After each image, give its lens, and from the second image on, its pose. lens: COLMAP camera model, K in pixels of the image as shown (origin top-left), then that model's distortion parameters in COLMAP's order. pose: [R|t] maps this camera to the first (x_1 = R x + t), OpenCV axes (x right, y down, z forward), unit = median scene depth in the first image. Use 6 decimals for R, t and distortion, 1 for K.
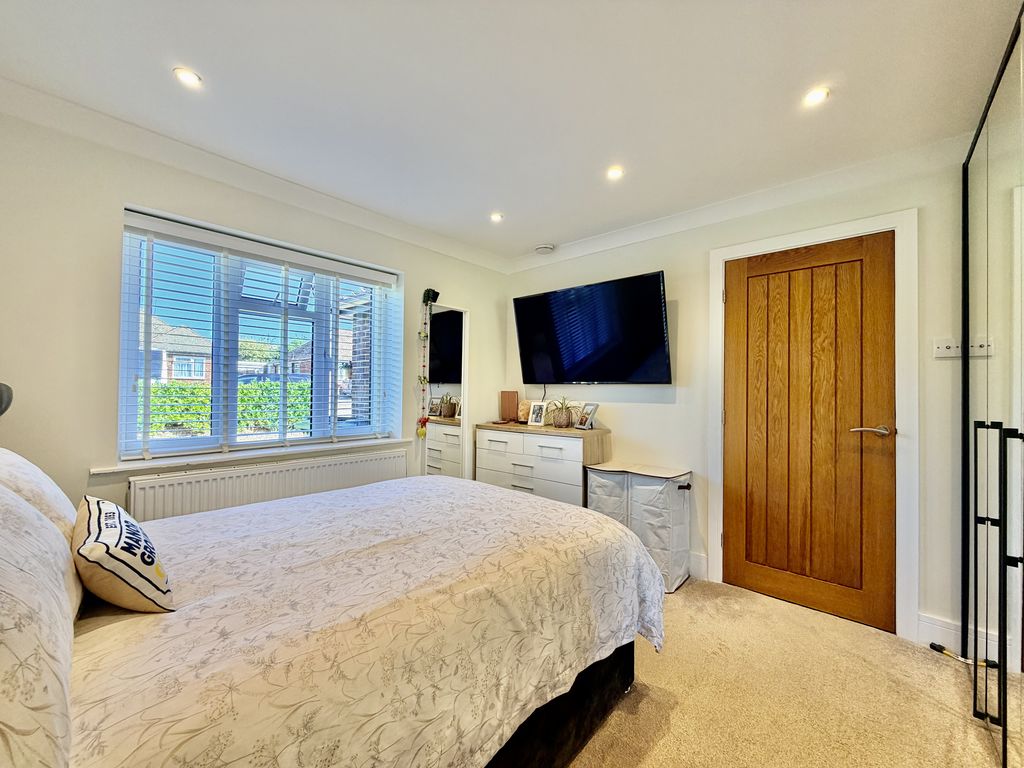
lens RADIAL K [[408.0, 0, 510.7], [0, 408.0, 386.0], [0, 0, 1]] dist [0.000246, -0.001204]
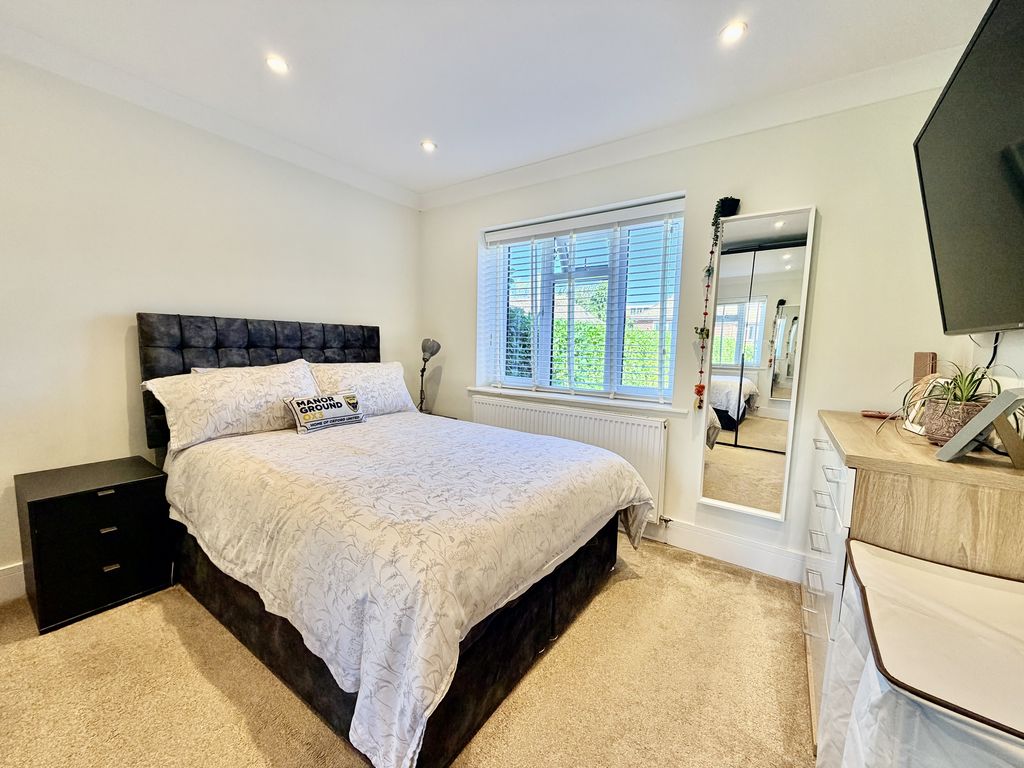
lens RADIAL K [[408.0, 0, 510.7], [0, 408.0, 386.0], [0, 0, 1]] dist [0.000246, -0.001204]
pose [[0.118854, 0.094263, -0.988427, 0.712860], [-0.010502, 0.995547, 0.093679, 0.023088], [0.992856, -0.000754, 0.119315, 0.870807]]
